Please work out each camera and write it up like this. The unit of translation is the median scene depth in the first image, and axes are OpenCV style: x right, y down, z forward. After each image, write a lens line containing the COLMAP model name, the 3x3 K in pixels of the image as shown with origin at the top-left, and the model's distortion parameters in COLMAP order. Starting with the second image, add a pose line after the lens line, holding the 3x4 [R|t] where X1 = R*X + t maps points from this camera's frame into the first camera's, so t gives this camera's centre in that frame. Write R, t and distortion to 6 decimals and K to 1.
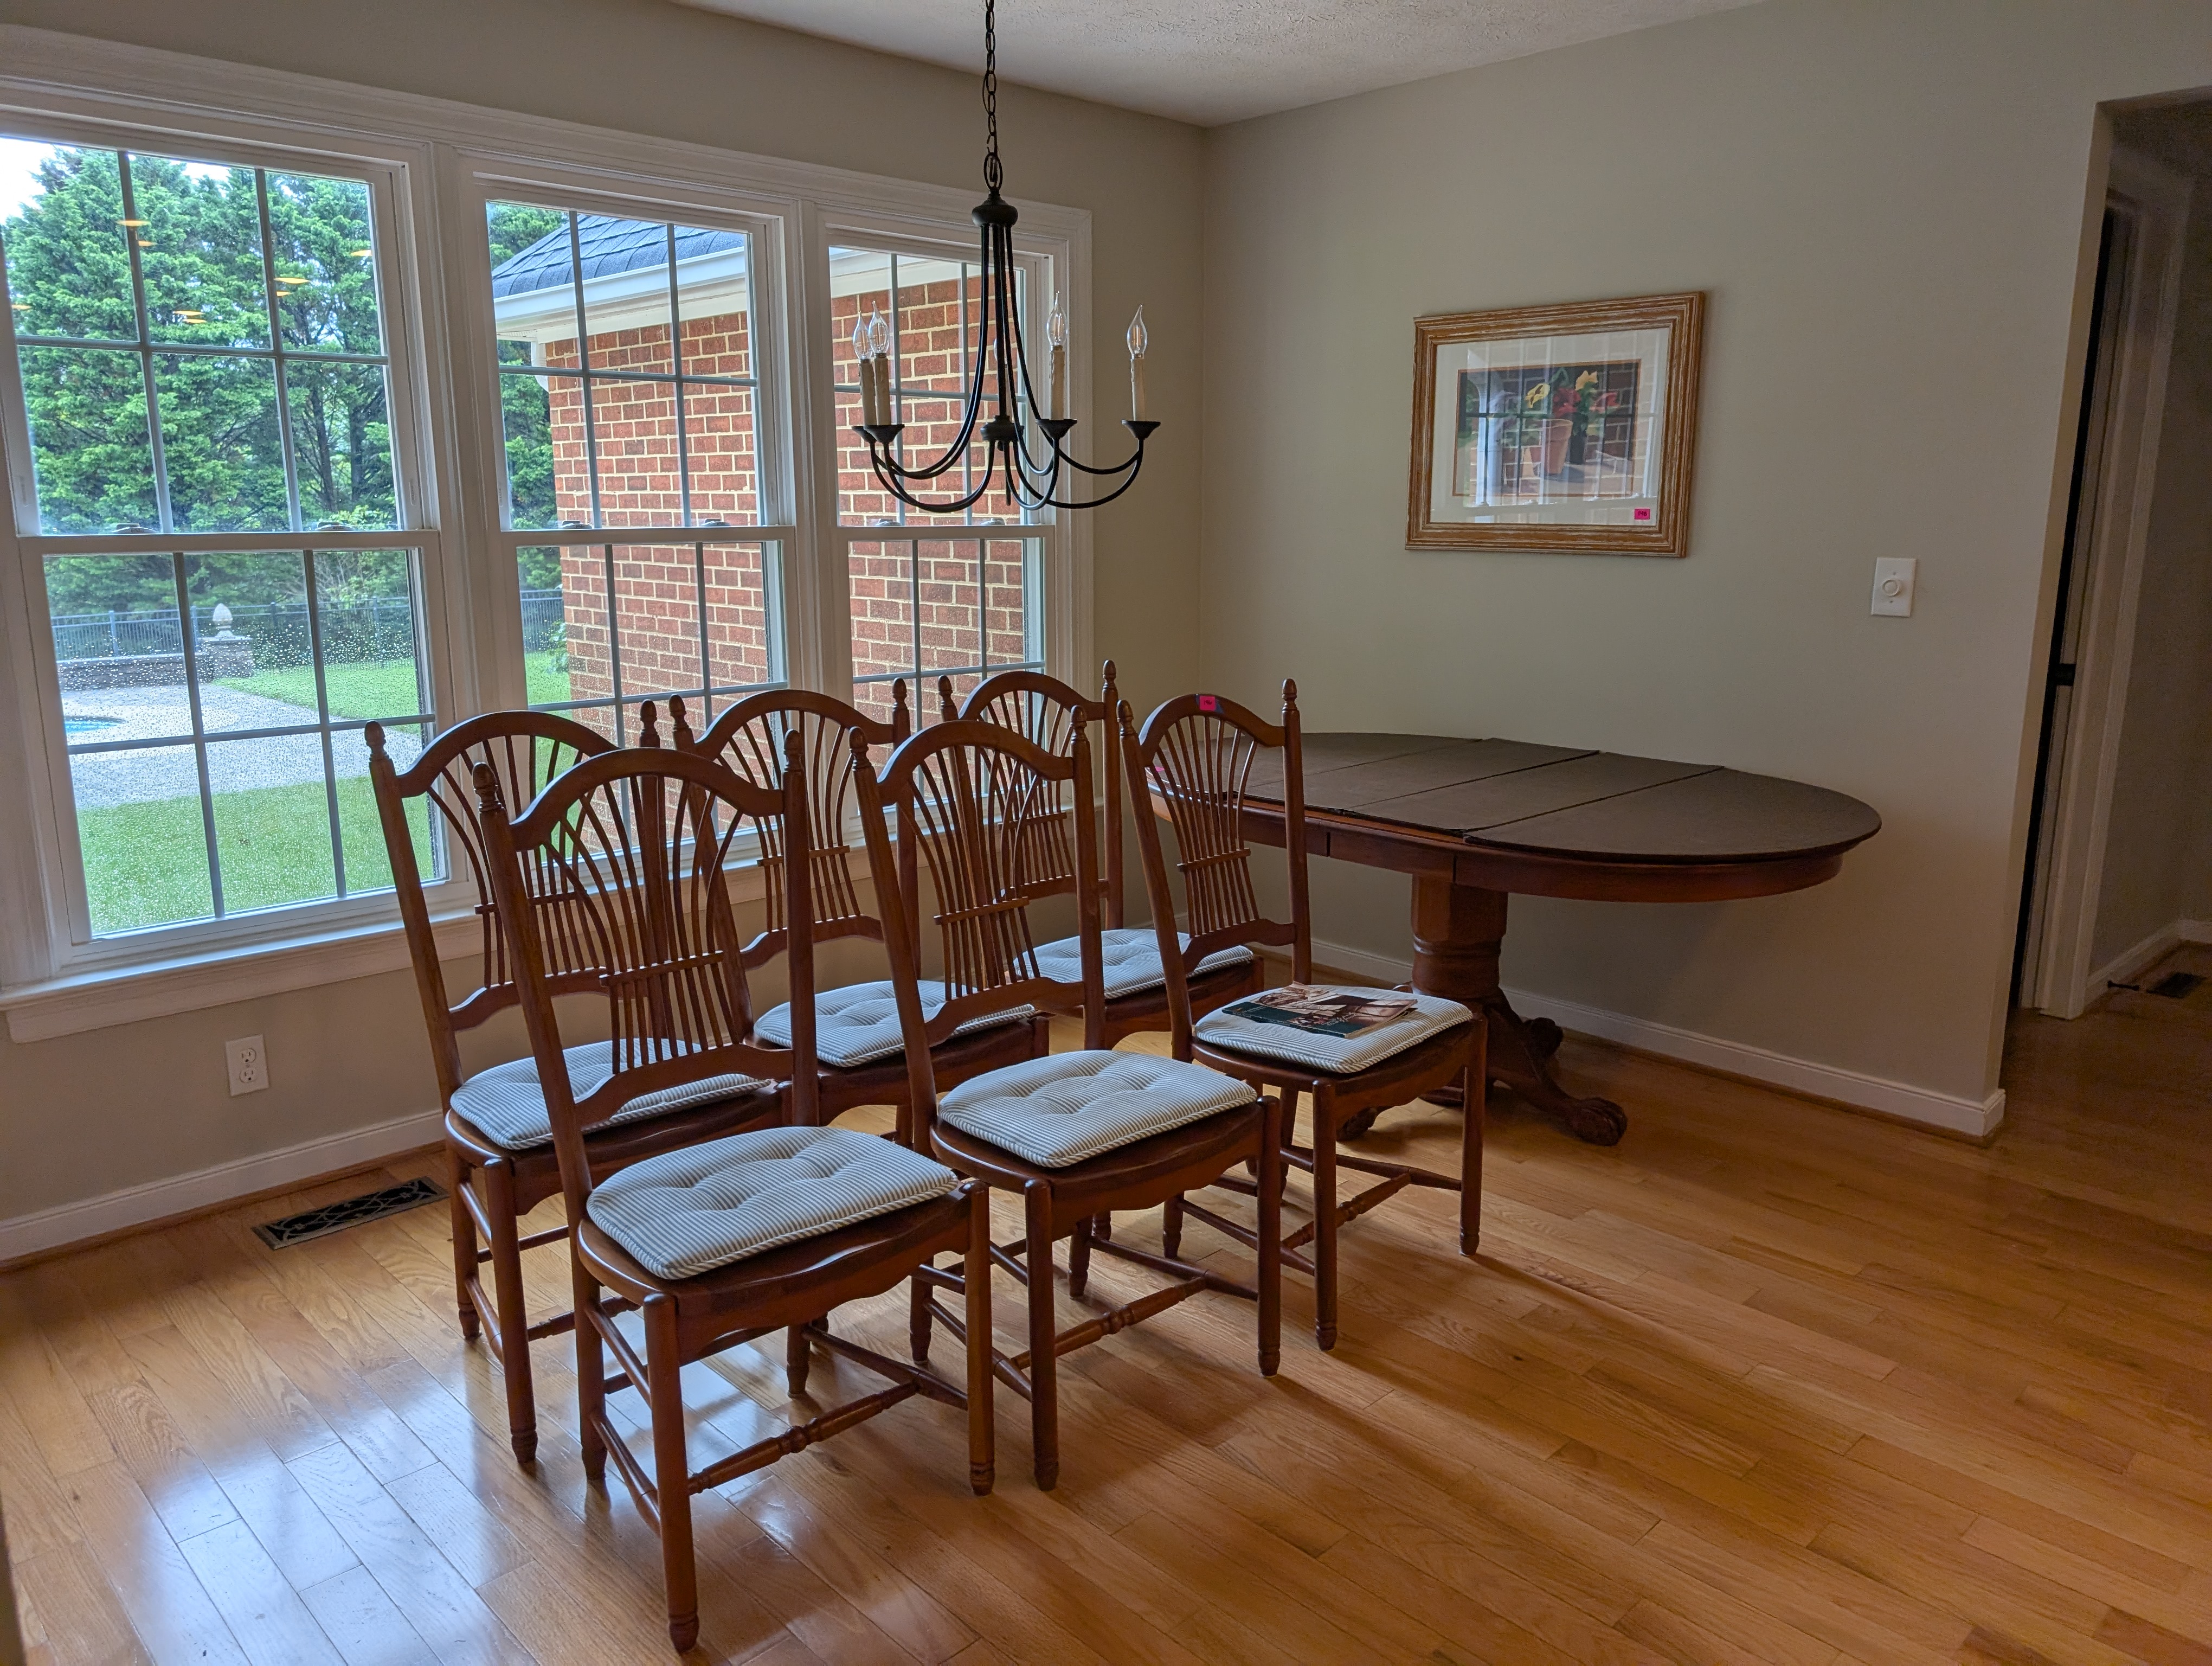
lens RADIAL K [[1590.9, 0, 1111.9], [0, 1590.9, 827.8], [0, 0, 1]] dist [0.031808, -0.024704]
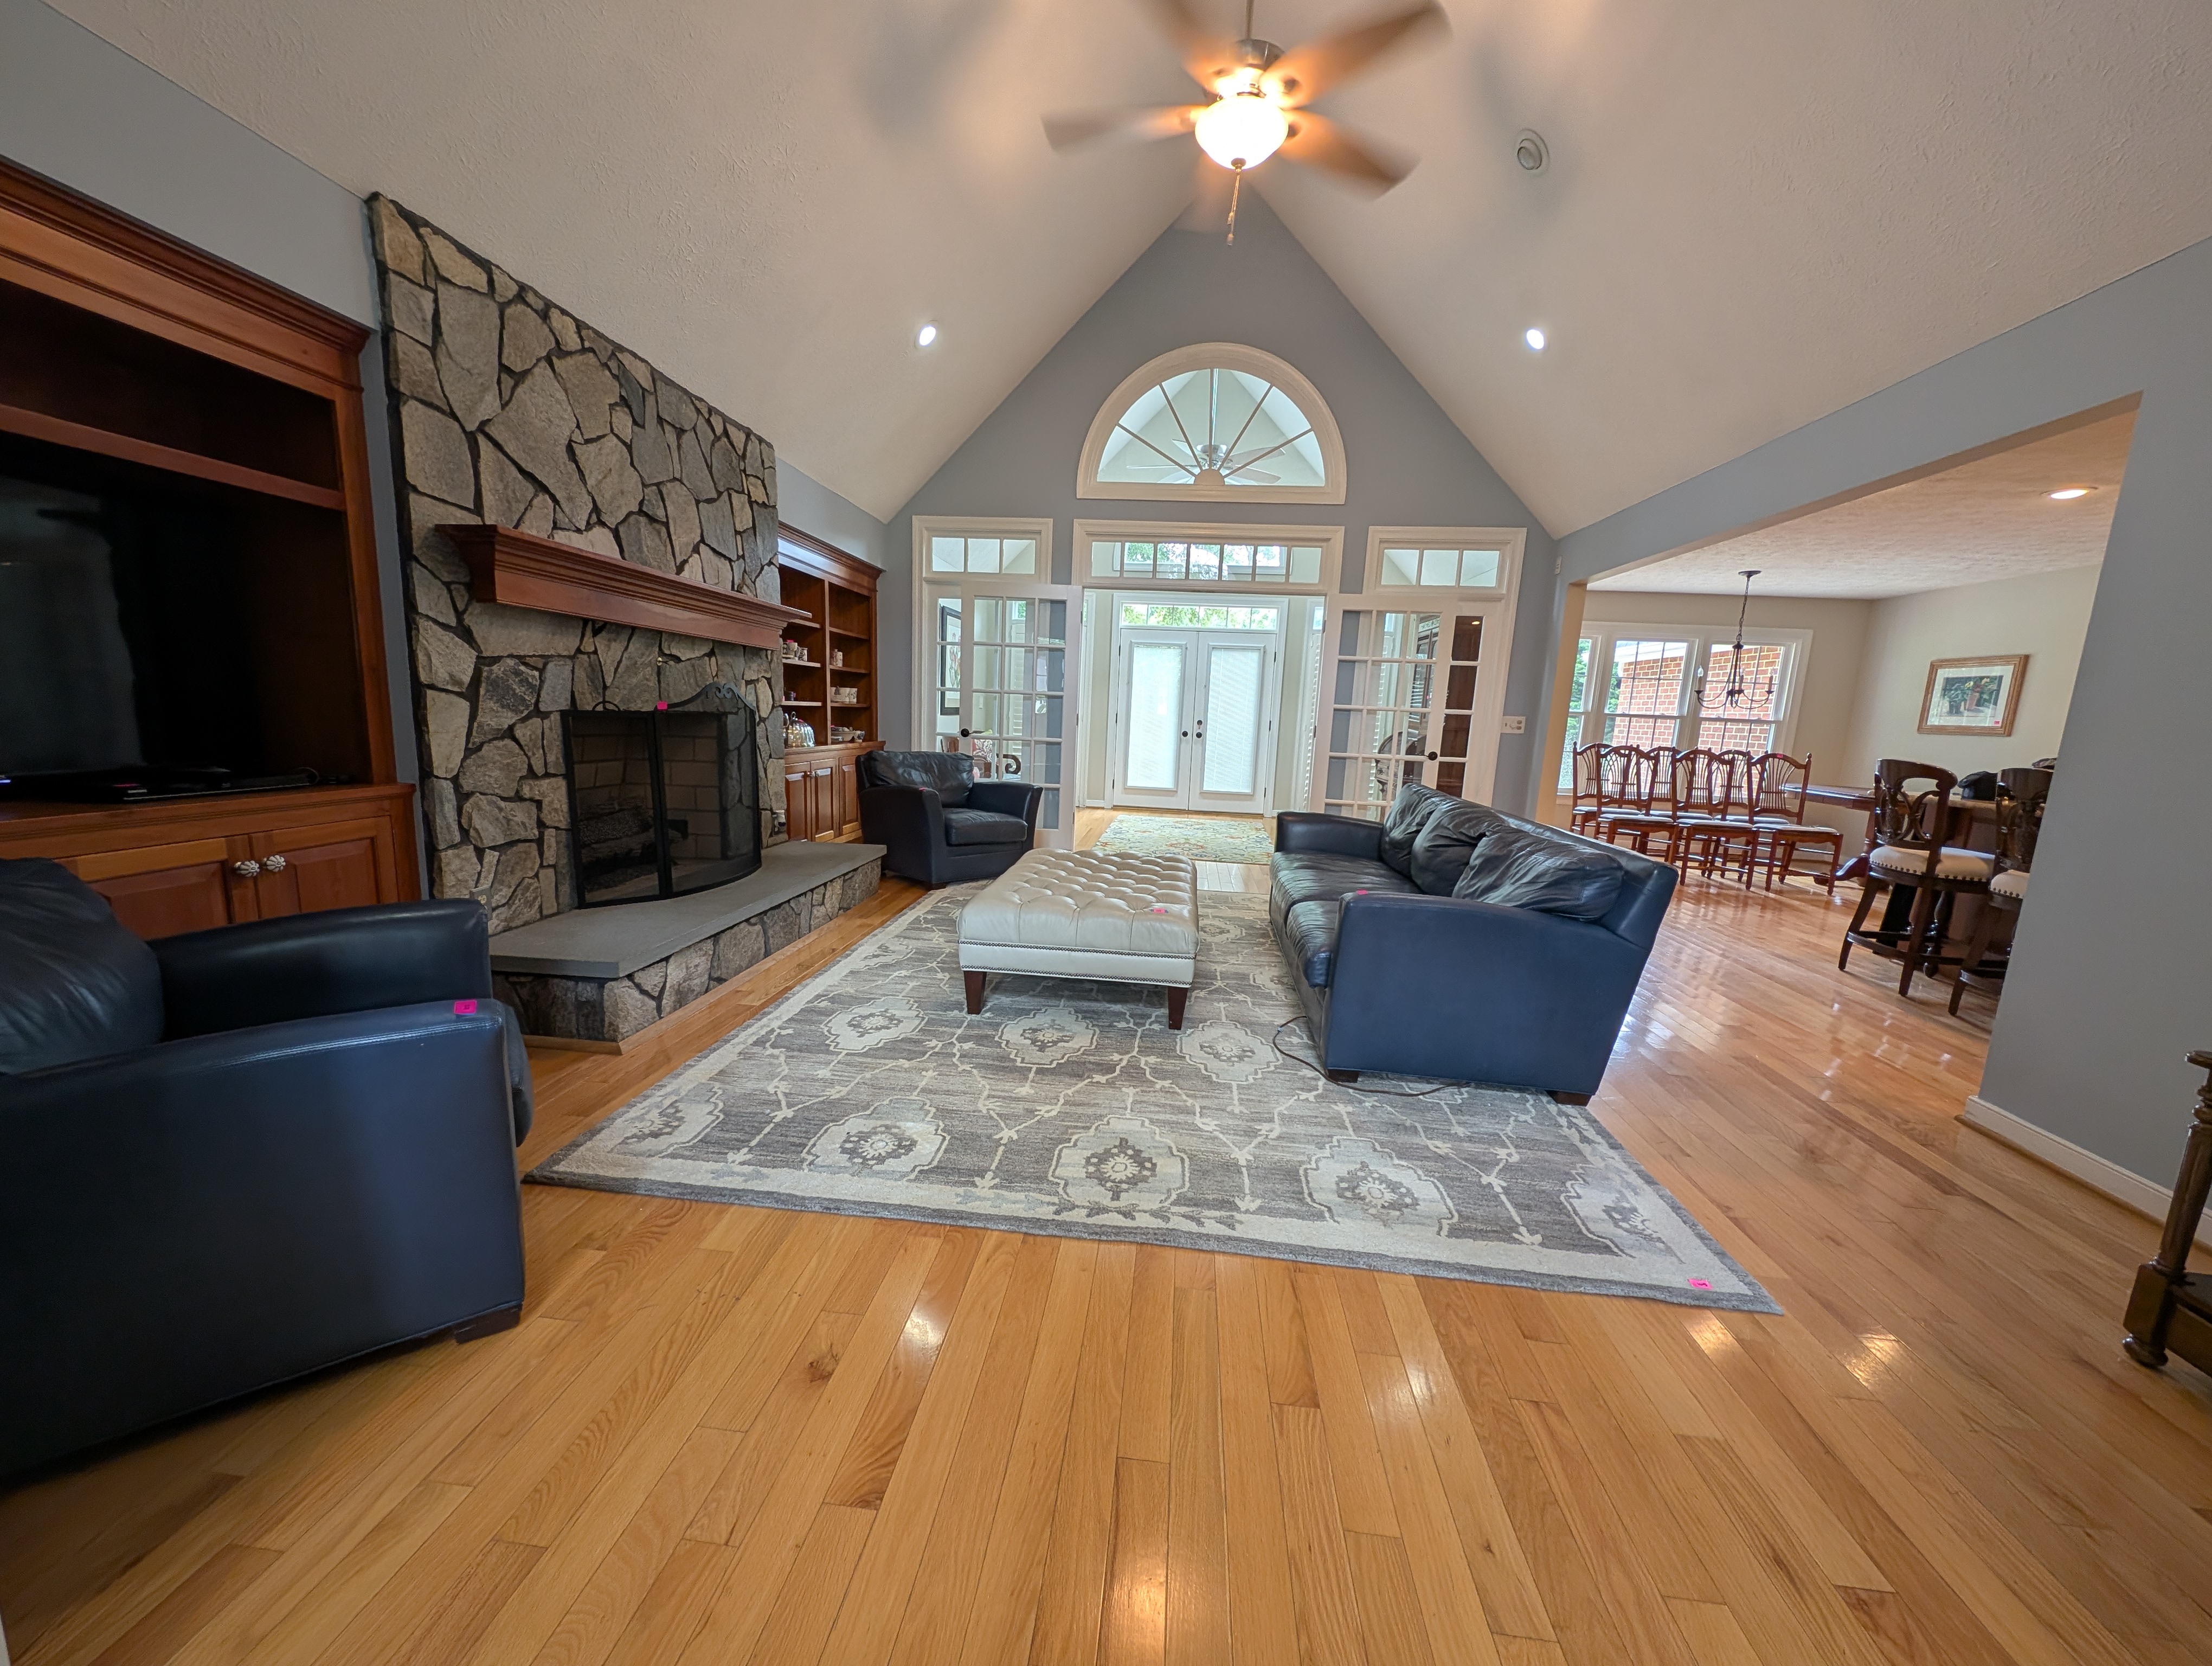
lens RADIAL K [[831.2, 0, 1114.8], [0, 831.2, 846.8], [0, 0, 1]] dist [0.003619, 0.000730]
pose [[0.658329, 0.165239, -0.734370, 0.424729], [-0.204495, 0.978176, 0.036777, 0.329981], [0.724421, 0.125964, 0.677752, -1.317036]]
